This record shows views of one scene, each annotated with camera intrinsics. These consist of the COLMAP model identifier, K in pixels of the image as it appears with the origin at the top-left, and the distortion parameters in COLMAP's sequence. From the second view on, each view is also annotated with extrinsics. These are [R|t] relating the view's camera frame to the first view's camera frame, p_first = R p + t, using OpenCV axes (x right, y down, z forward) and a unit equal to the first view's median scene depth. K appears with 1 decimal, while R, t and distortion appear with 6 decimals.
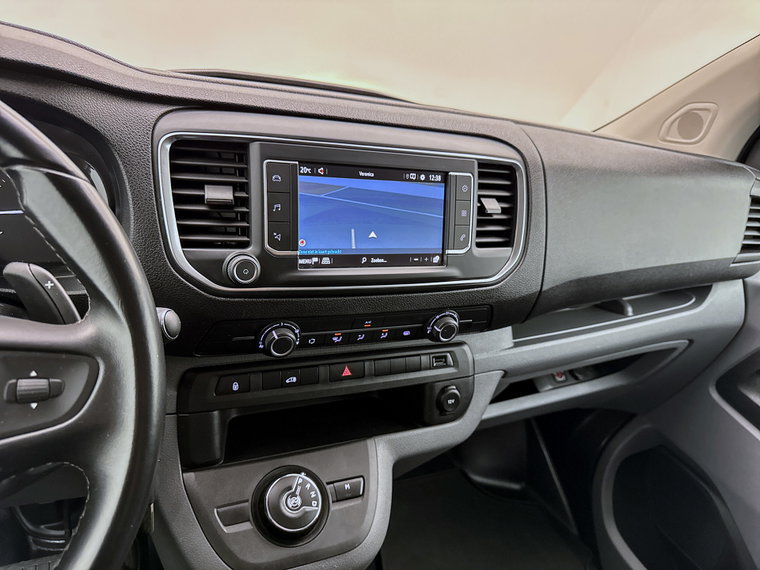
lens RADIAL K [[556.2, 0, 394.4], [0, 556.2, 293.5], [0, 0, 1]] dist [0.034144, -0.048896]
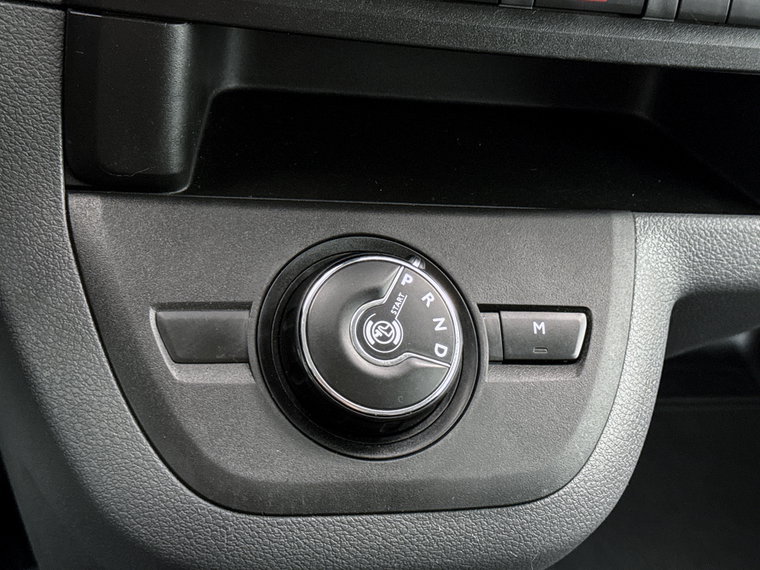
lens RADIAL K [[1288.5, 0, 402.8], [0, 1288.5, 334.7], [0, 0, 1]] dist [0.094725, 0.000000]
pose [[0.976623, 0.175941, -0.123498, -0.069068], [-0.139869, 0.956390, 0.256428, 0.166037], [0.163228, -0.233160, 0.958641, 0.254040]]
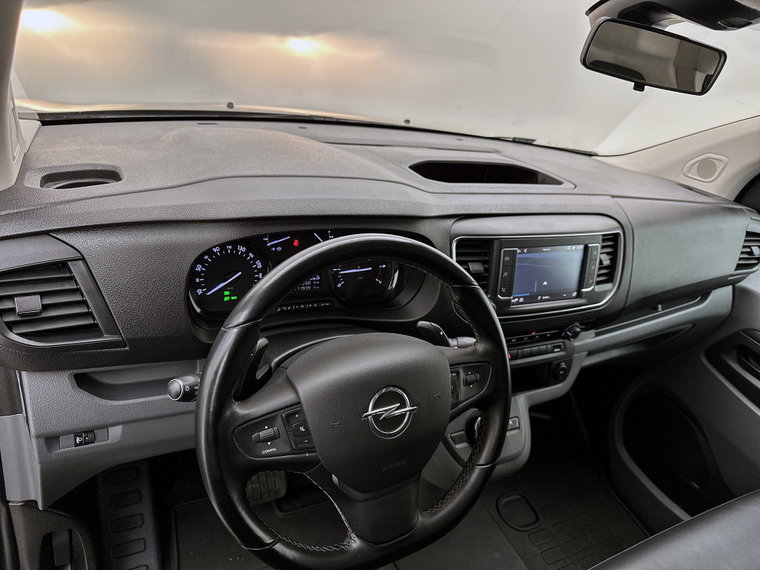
lens RADIAL K [[556.2, 0, 381.2], [0, 556.2, 289.8], [0, 0, 1]] dist [0.034144, -0.048896]
pose [[0.998165, 0.023693, 0.055726, -0.603742], [-0.030510, 0.991706, 0.124850, -0.268954], [-0.052306, -0.126321, 0.990609, -0.641058]]
